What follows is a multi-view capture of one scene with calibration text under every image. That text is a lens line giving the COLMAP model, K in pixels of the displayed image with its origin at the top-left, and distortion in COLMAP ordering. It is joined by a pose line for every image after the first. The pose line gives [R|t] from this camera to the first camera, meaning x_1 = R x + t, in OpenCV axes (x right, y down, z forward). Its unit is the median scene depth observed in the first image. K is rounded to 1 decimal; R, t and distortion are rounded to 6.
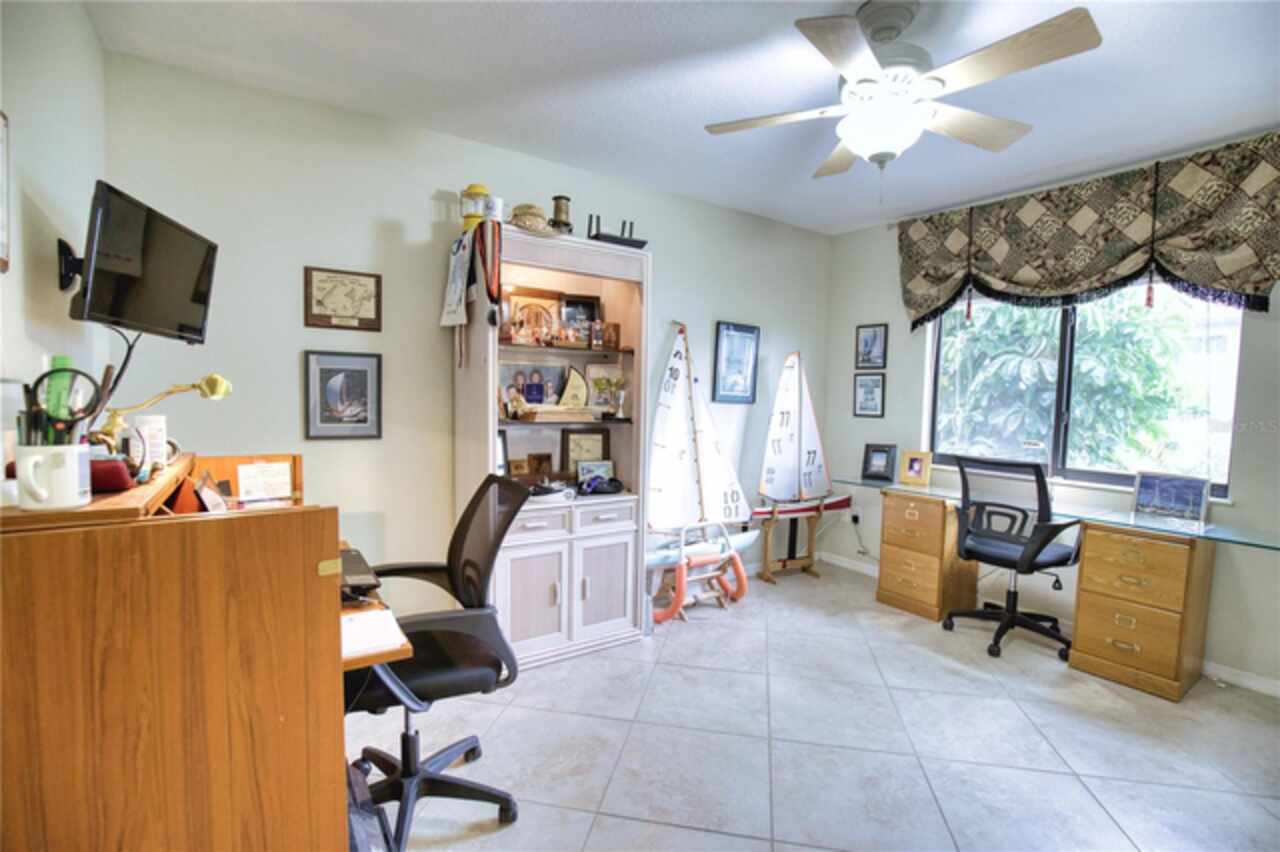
lens RADIAL K [[591.8, 0, 638.3], [0, 591.8, 430.4], [0, 0, 1]] dist [-0.035033, 0.006244]
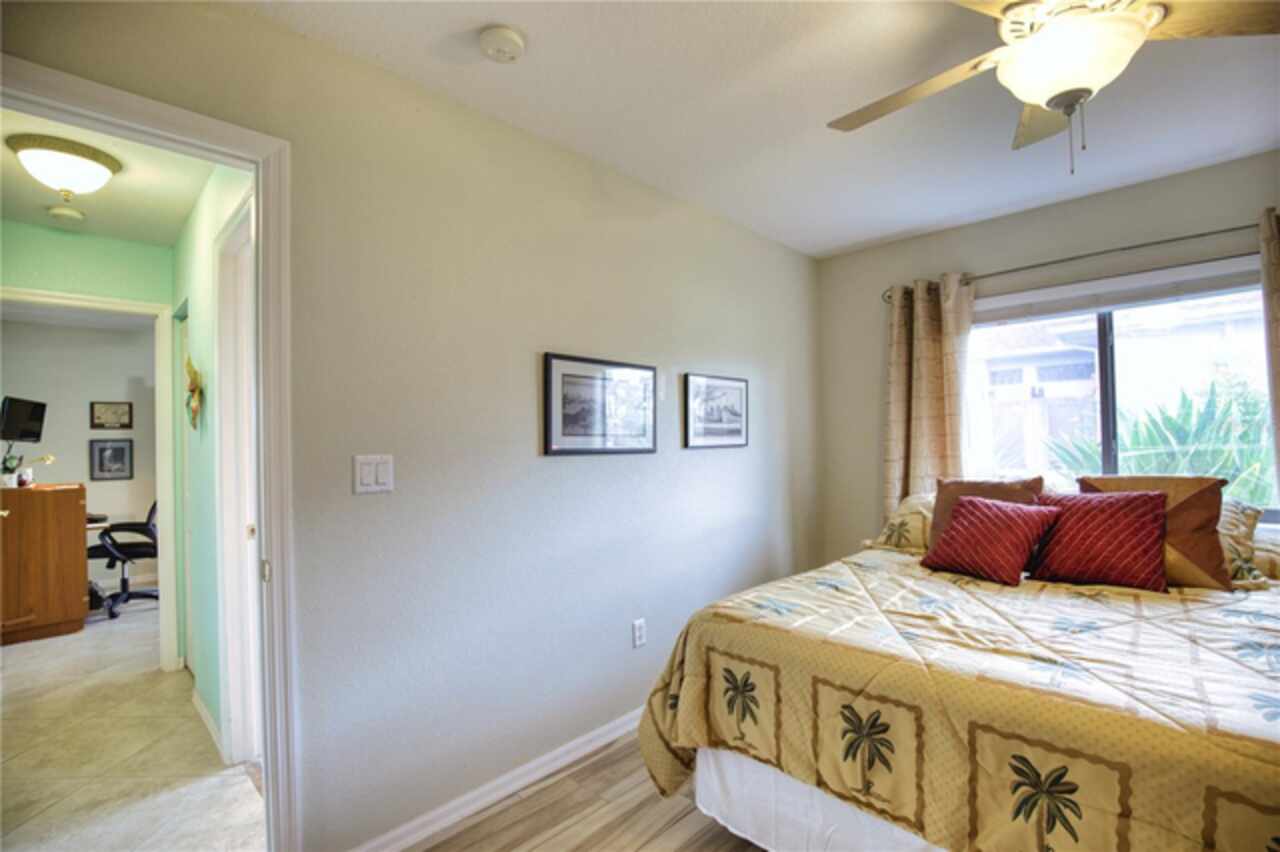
lens RADIAL K [[591.8, 0, 632.9], [0, 591.8, 429.6], [0, 0, 1]] dist [-0.035033, 0.006244]
pose [[0.980681, -0.040370, 0.191405, 2.370092], [0.055255, 0.995794, -0.073079, 0.224262], [-0.187650, 0.082244, 0.978787, -3.515065]]
